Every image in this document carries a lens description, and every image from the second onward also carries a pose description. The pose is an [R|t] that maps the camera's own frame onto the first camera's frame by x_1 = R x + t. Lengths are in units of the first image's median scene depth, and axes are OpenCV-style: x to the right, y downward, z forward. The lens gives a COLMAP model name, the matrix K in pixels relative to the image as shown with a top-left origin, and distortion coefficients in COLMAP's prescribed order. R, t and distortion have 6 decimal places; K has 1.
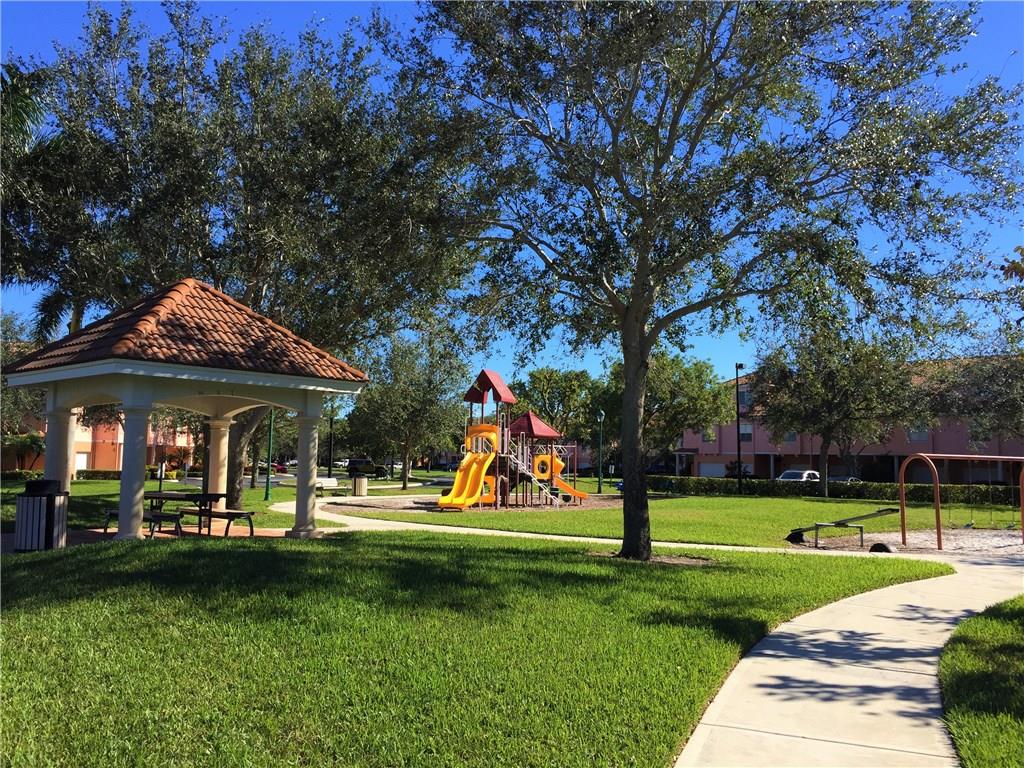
lens RADIAL K [[888.2, 0, 512.0], [0, 888.2, 384.0], [0, 0, 1]] dist [0.001917, -0.006976]
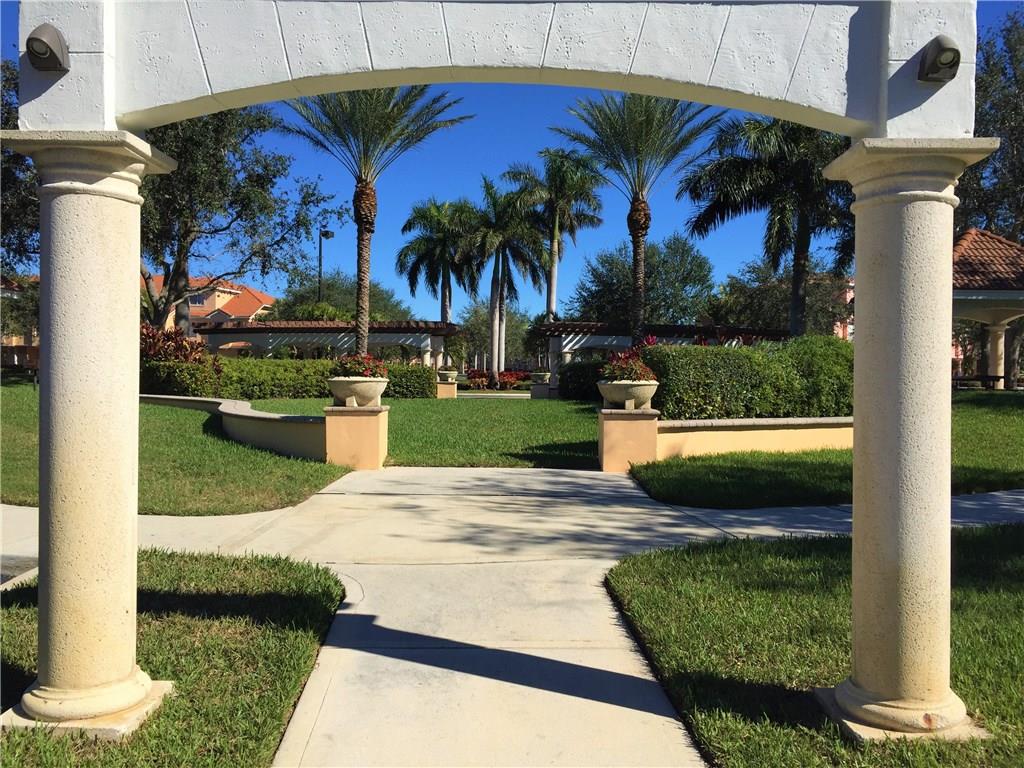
lens RADIAL K [[888.2, 0, 512.0], [0, 888.2, 384.0], [0, 0, 1]] dist [0.001917, -0.006976]
pose [[0.692129, 0.001121, -0.721773, 0.168908], [0.065338, 0.995796, 0.064202, -0.008922], [0.718811, -0.091595, 0.689145, -0.580952]]
